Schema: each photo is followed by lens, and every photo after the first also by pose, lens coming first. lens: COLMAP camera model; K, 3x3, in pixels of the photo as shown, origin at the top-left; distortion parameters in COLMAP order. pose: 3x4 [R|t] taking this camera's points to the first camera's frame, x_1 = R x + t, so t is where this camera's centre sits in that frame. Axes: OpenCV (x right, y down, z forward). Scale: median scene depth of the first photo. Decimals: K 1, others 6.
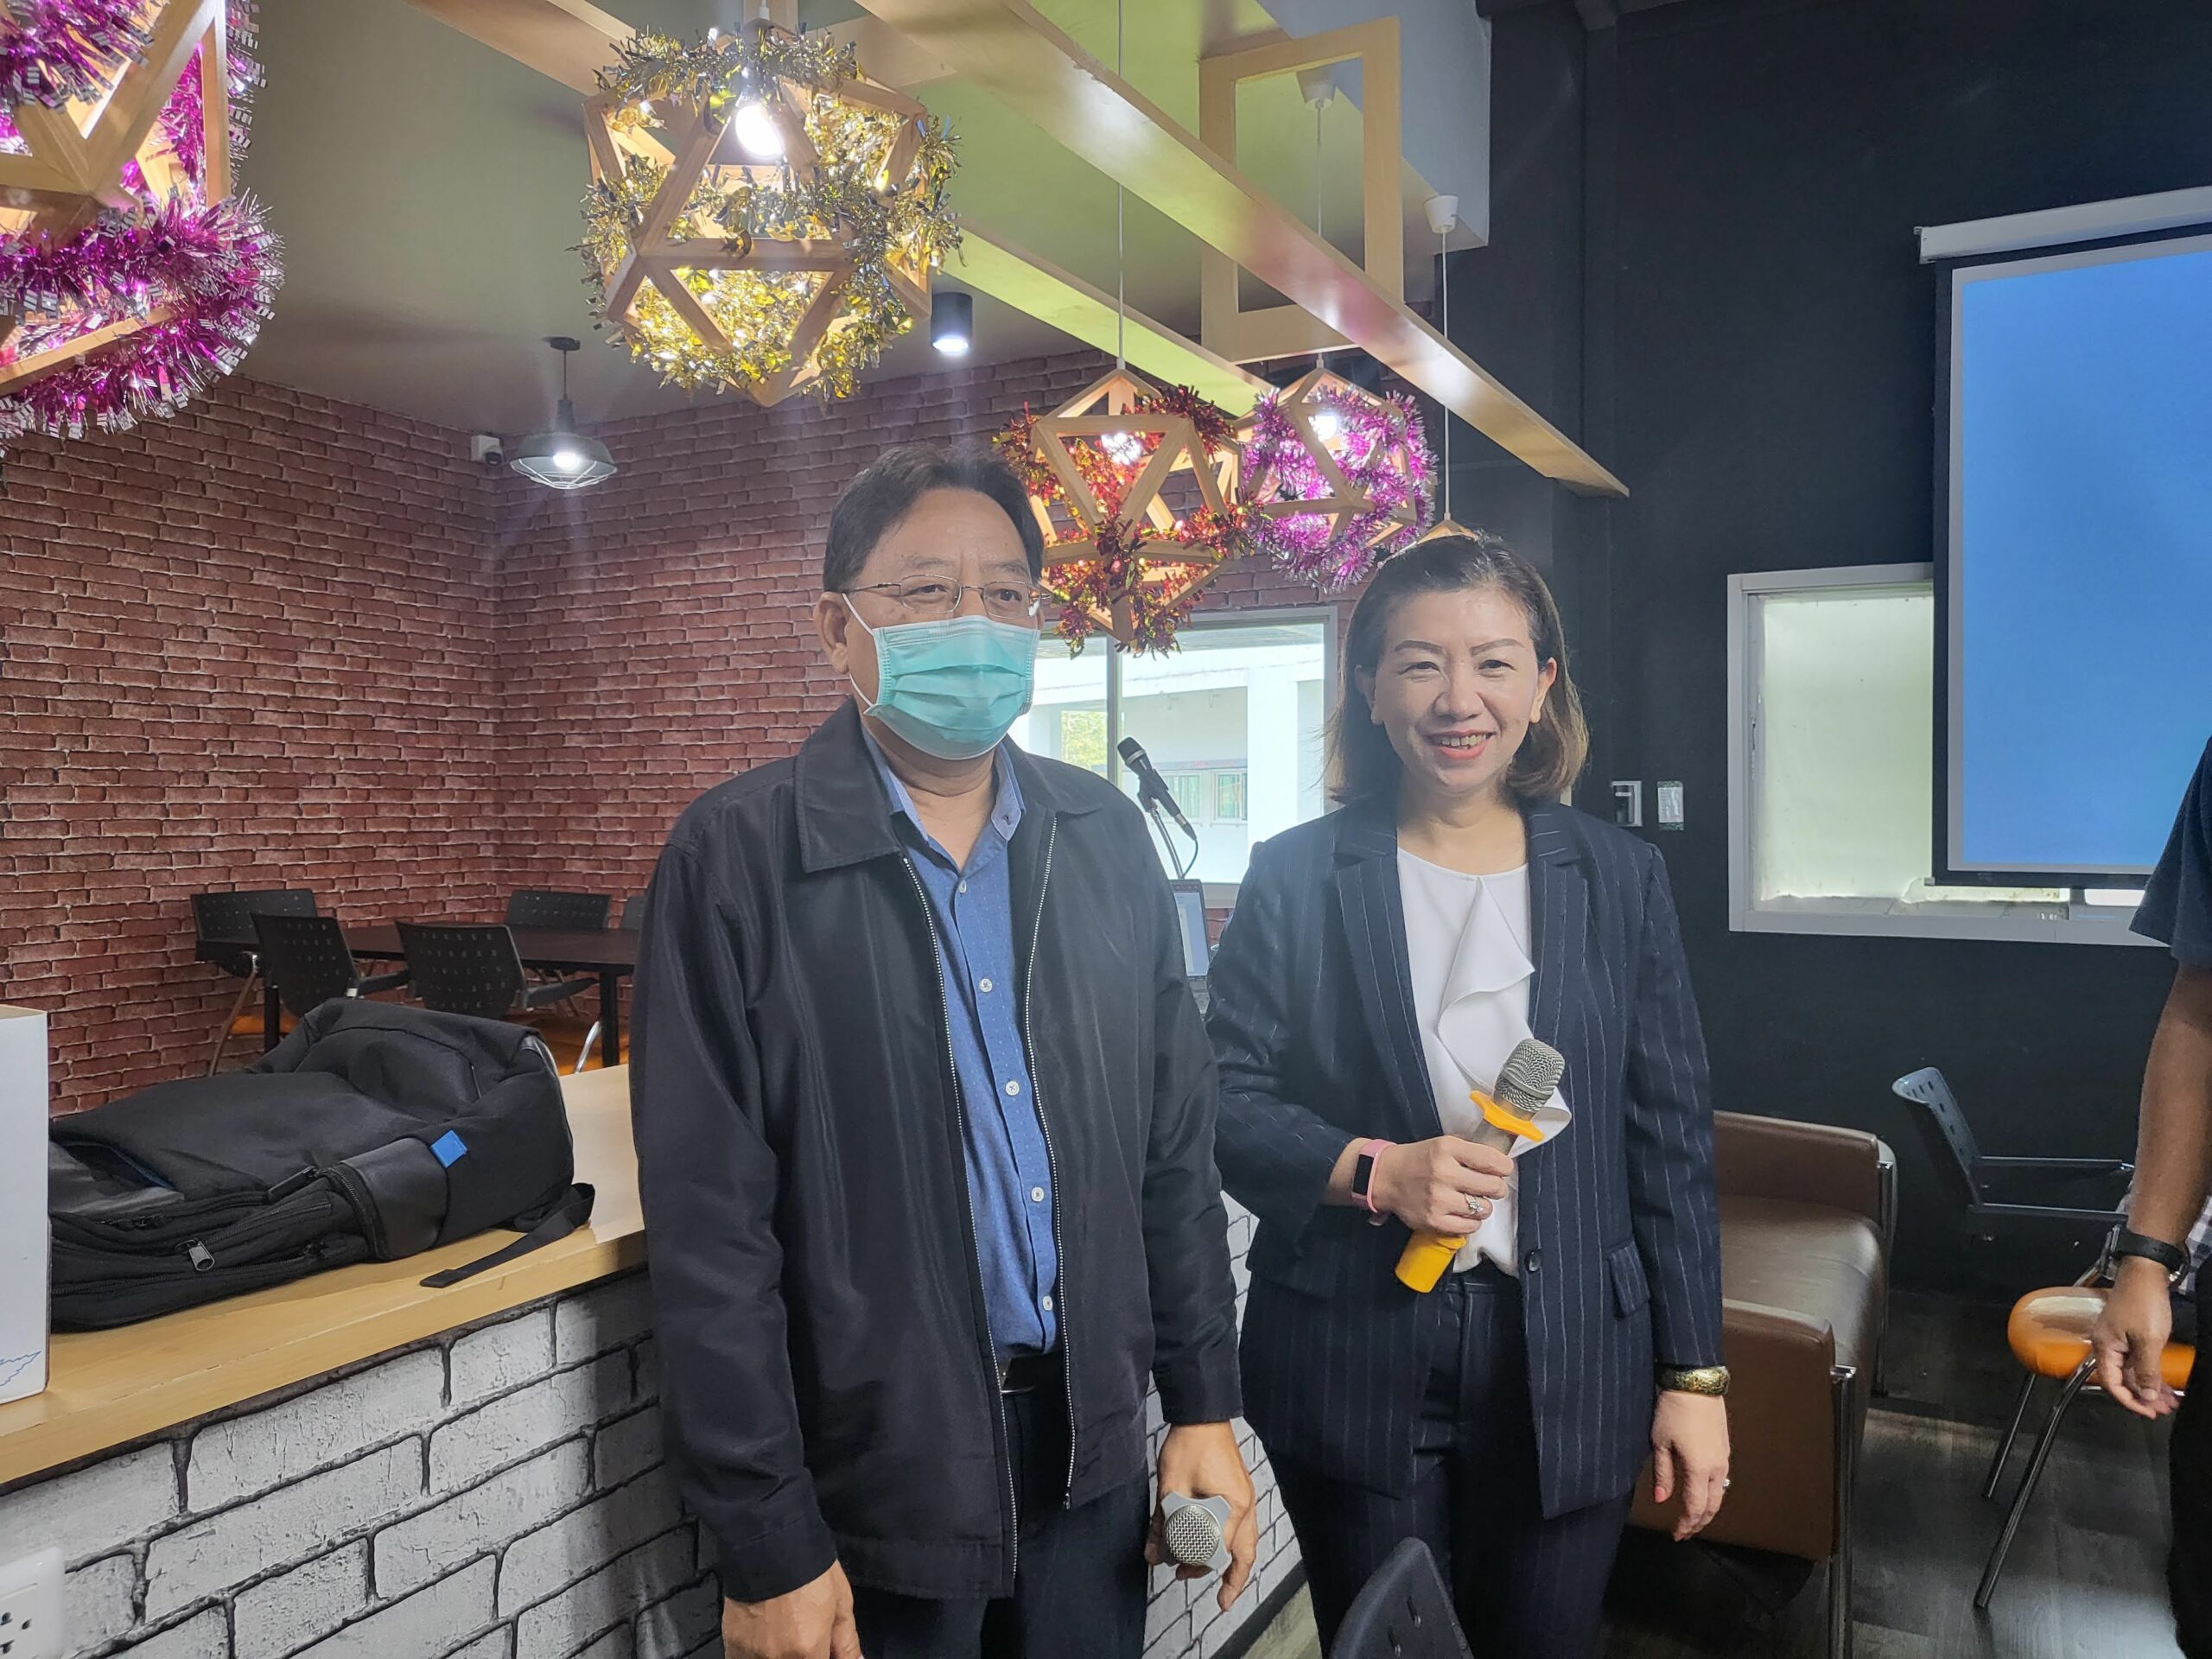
lens RADIAL K [[1745.6, 0, 1079.6], [0, 1745.6, 813.9], [0, 0, 1]] dist [-0.027092, 0.086267]
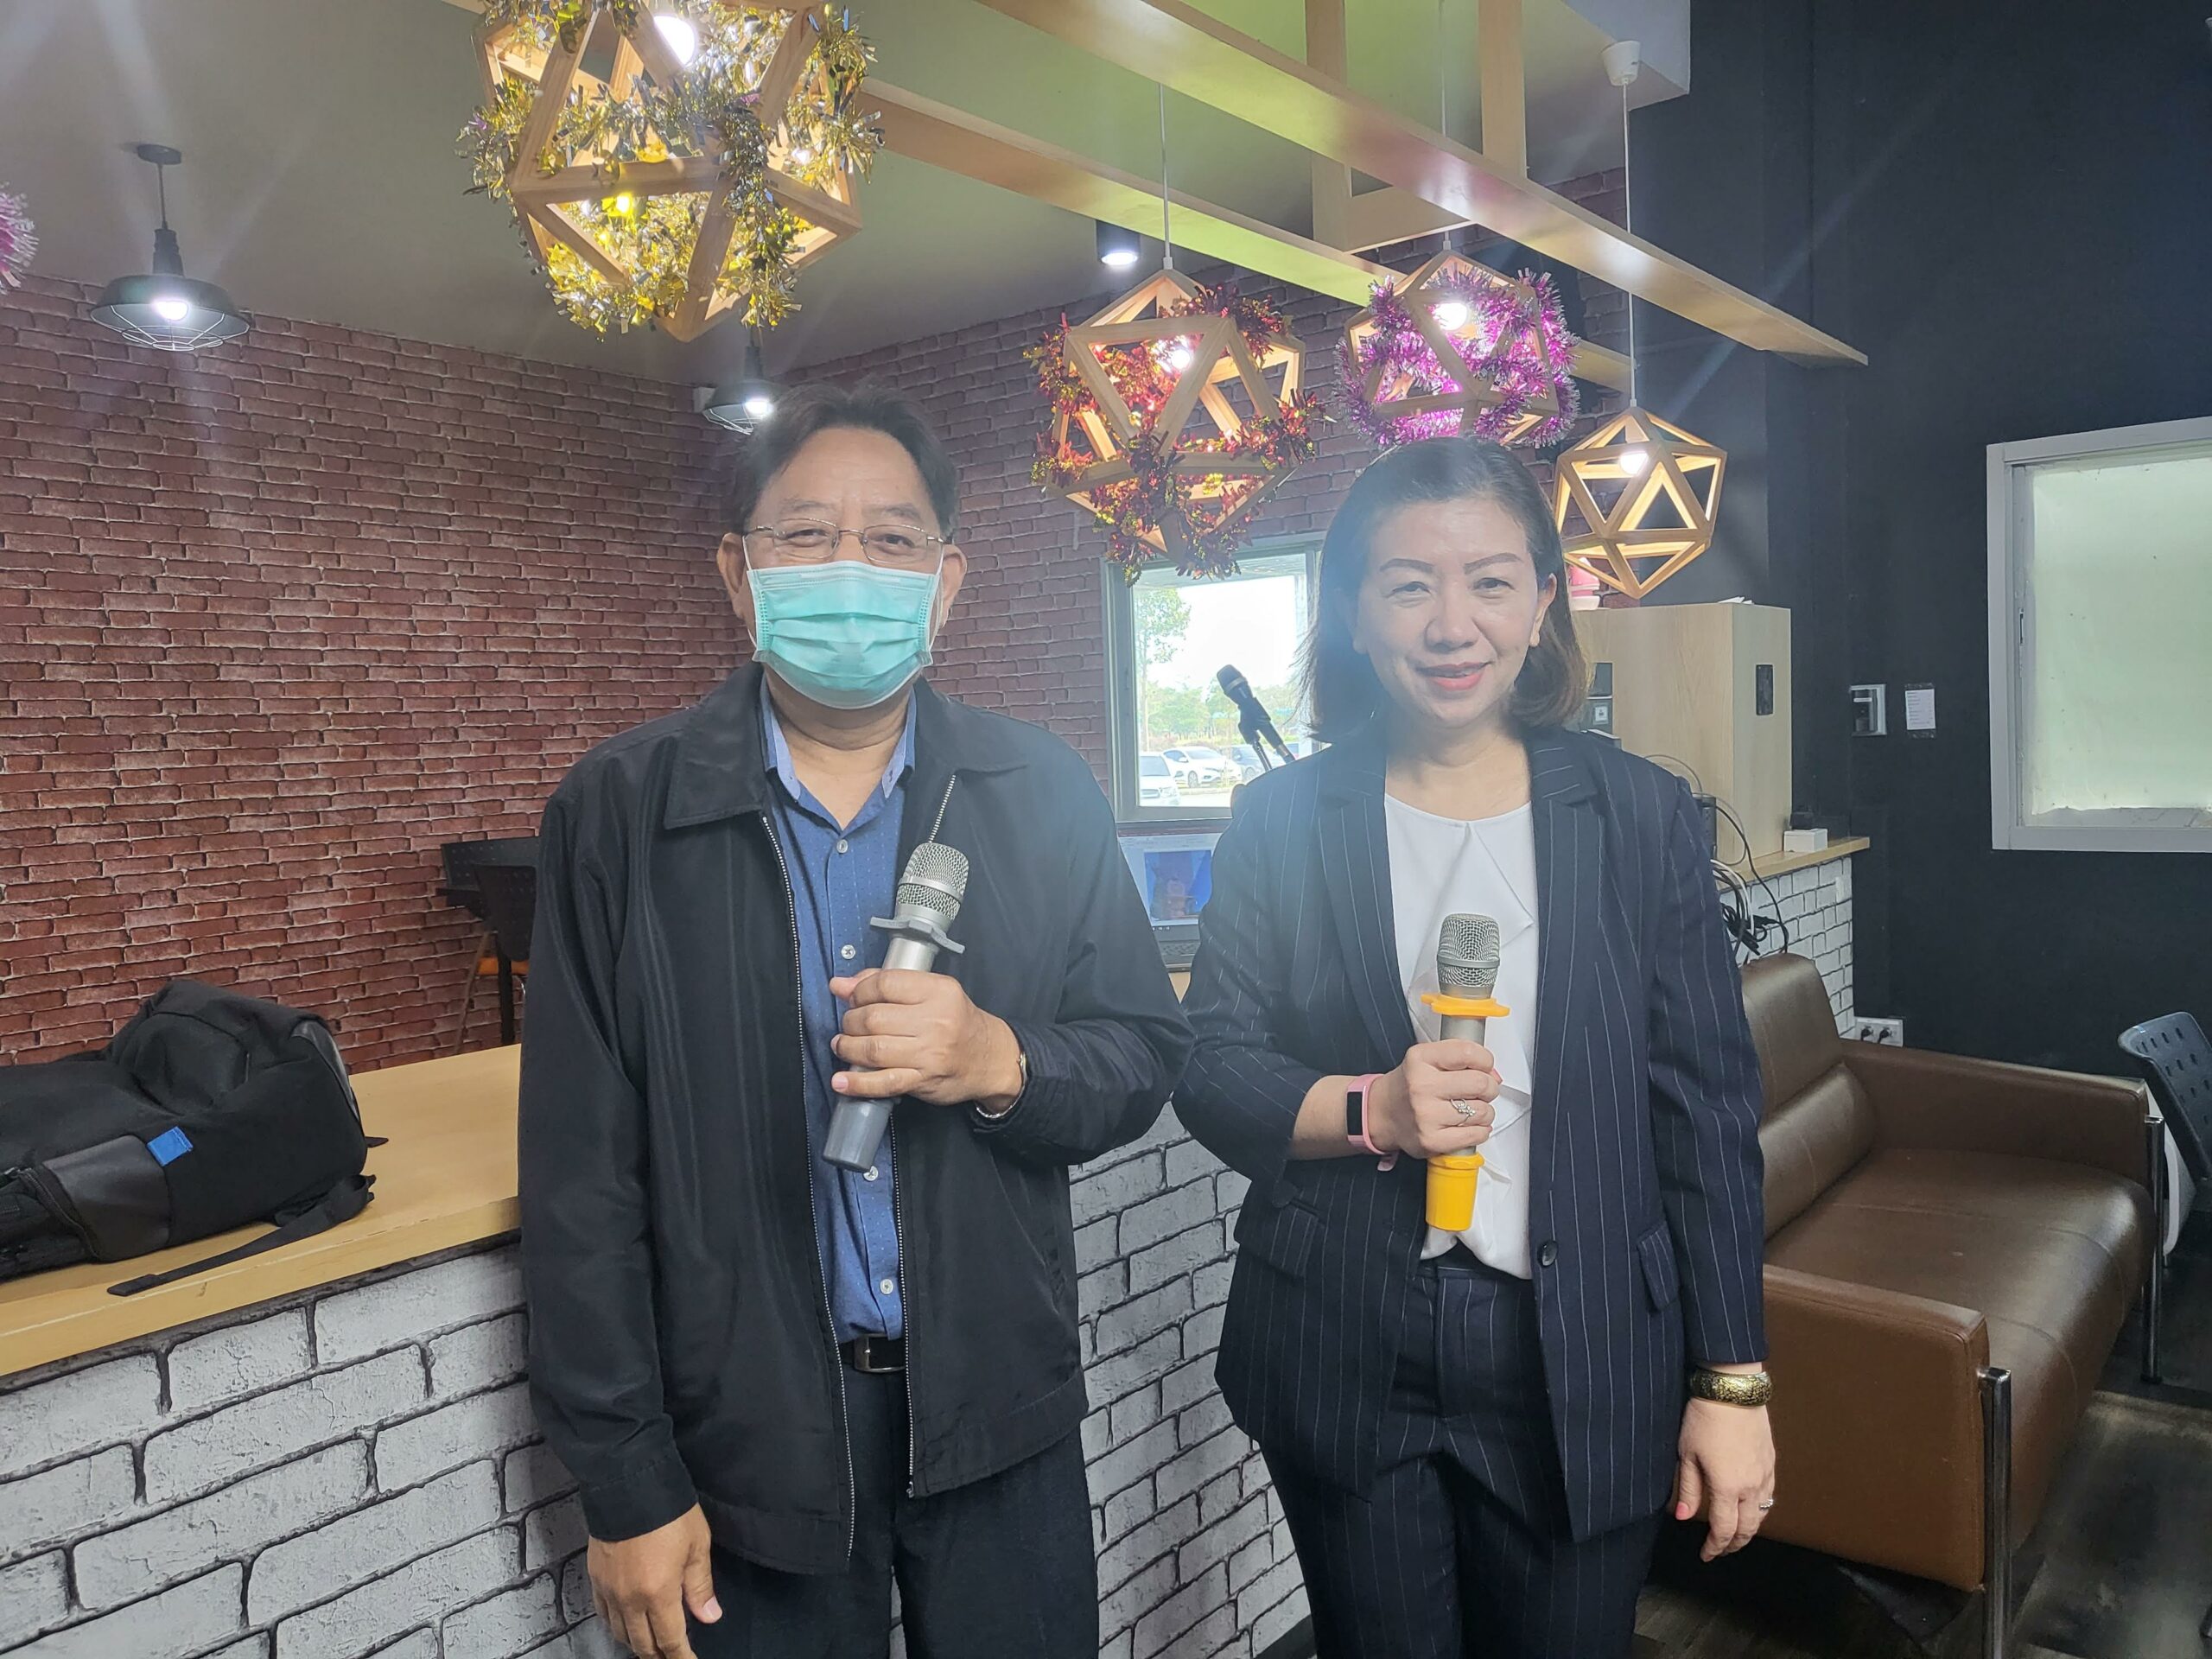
lens RADIAL K [[1745.6, 0, 1075.1], [0, 1745.6, 814.3], [0, 0, 1]] dist [-0.027092, 0.086267]
pose [[0.981919, -0.025608, -0.187560, 0.167573], [0.033986, 0.998556, 0.041592, -0.007535], [0.186224, -0.047214, 0.981372, 0.082126]]
